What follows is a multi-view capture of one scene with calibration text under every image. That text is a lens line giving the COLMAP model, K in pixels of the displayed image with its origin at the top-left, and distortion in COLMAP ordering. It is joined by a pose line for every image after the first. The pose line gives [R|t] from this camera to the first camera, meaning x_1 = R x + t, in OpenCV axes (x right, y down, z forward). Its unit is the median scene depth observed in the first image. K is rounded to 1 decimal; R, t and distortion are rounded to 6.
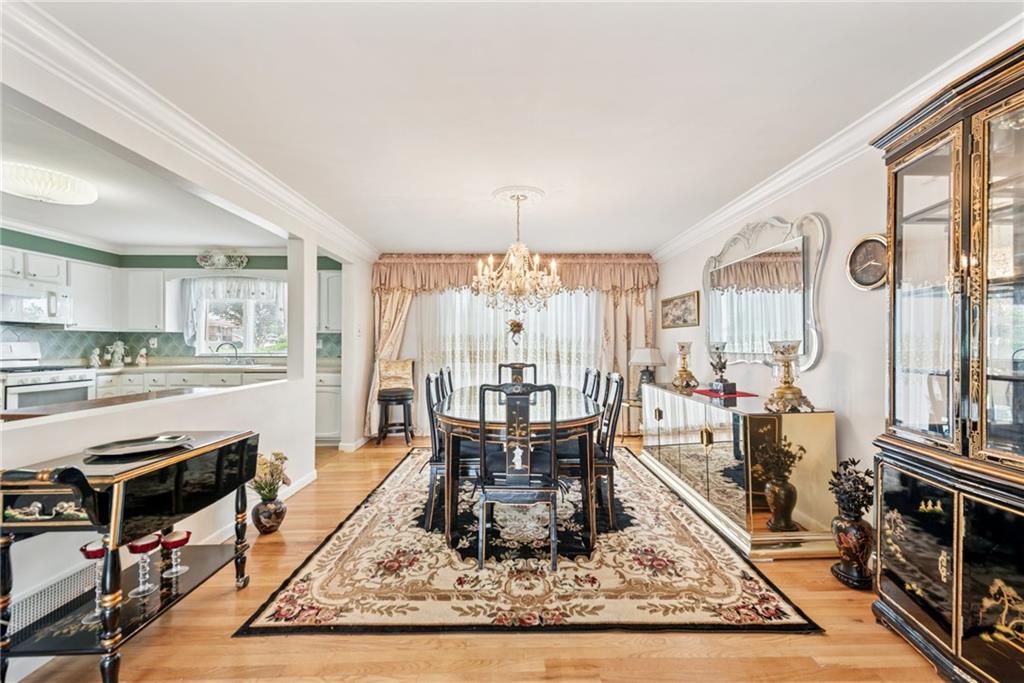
lens RADIAL K [[405.9, 0, 522.9], [0, 405.9, 344.0], [0, 0, 1]] dist [0.017233, -0.003948]
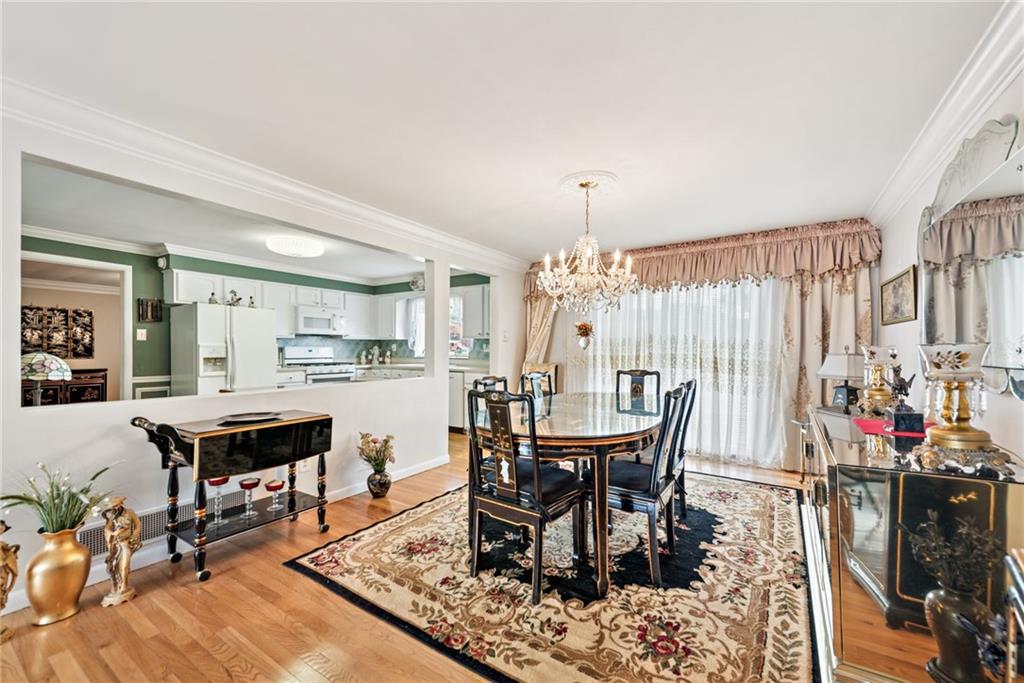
lens RADIAL K [[405.9, 0, 520.8], [0, 405.9, 350.9], [0, 0, 1]] dist [0.017233, -0.003948]
pose [[0.830074, 0.004251, -0.557637, 0.267096], [-0.000467, 0.999976, 0.006929, -0.000450], [0.557653, -0.005492, 0.830056, 0.122801]]
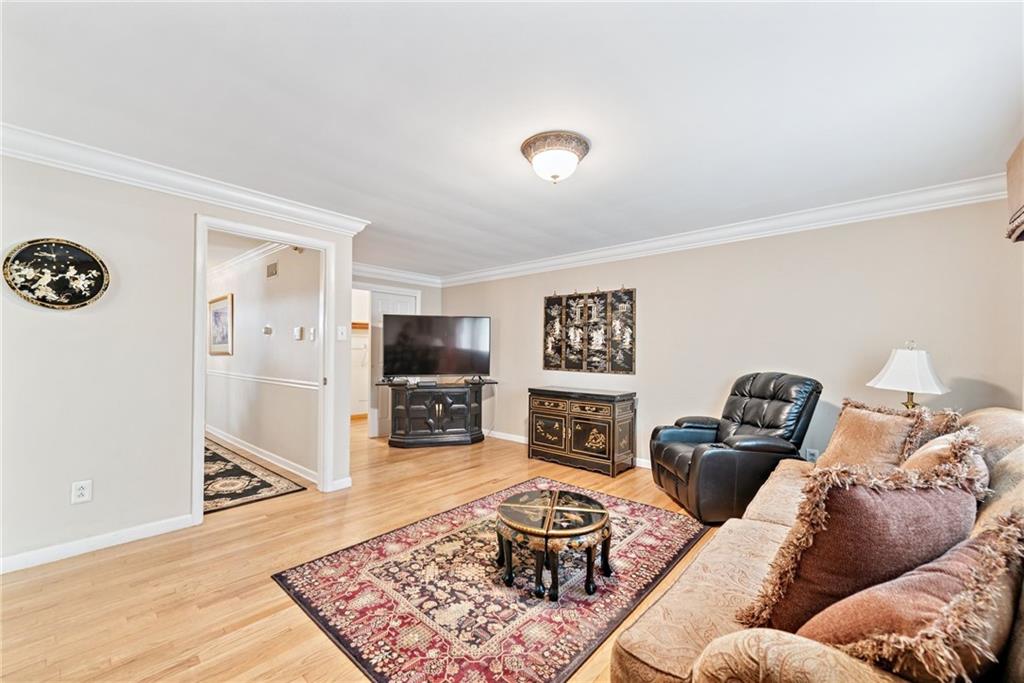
lens RADIAL K [[405.9, 0, 514.4], [0, 405.9, 349.2], [0, 0, 1]] dist [0.017233, -0.003948]
pose [[-0.670562, -0.014682, -0.741708, -1.358417], [-0.007517, 0.999887, -0.012996, -0.000879], [0.741816, -0.003139, -0.670597, 1.033692]]
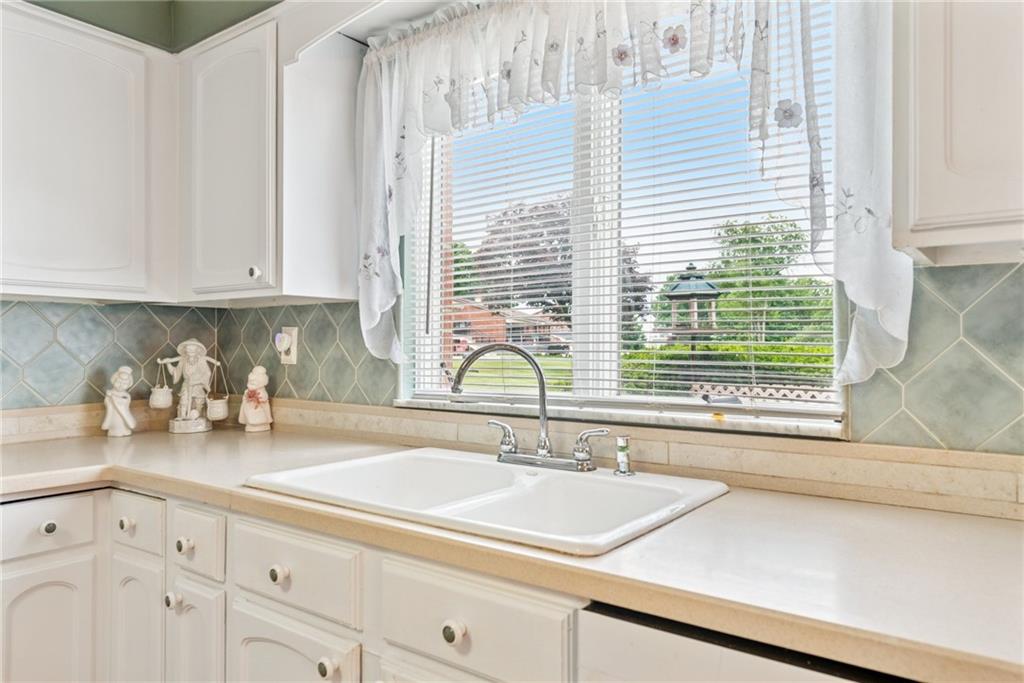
lens RADIAL K [[684.9, 0, 522.0], [0, 684.9, 340.8], [0, 0, 1]] dist [0.042828, -0.000344]
pose [[0.791853, -0.009042, -0.610645, -0.628310], [0.001337, 0.999914, -0.013072, -0.000029], [0.610711, 0.009535, 0.791796, 0.907255]]
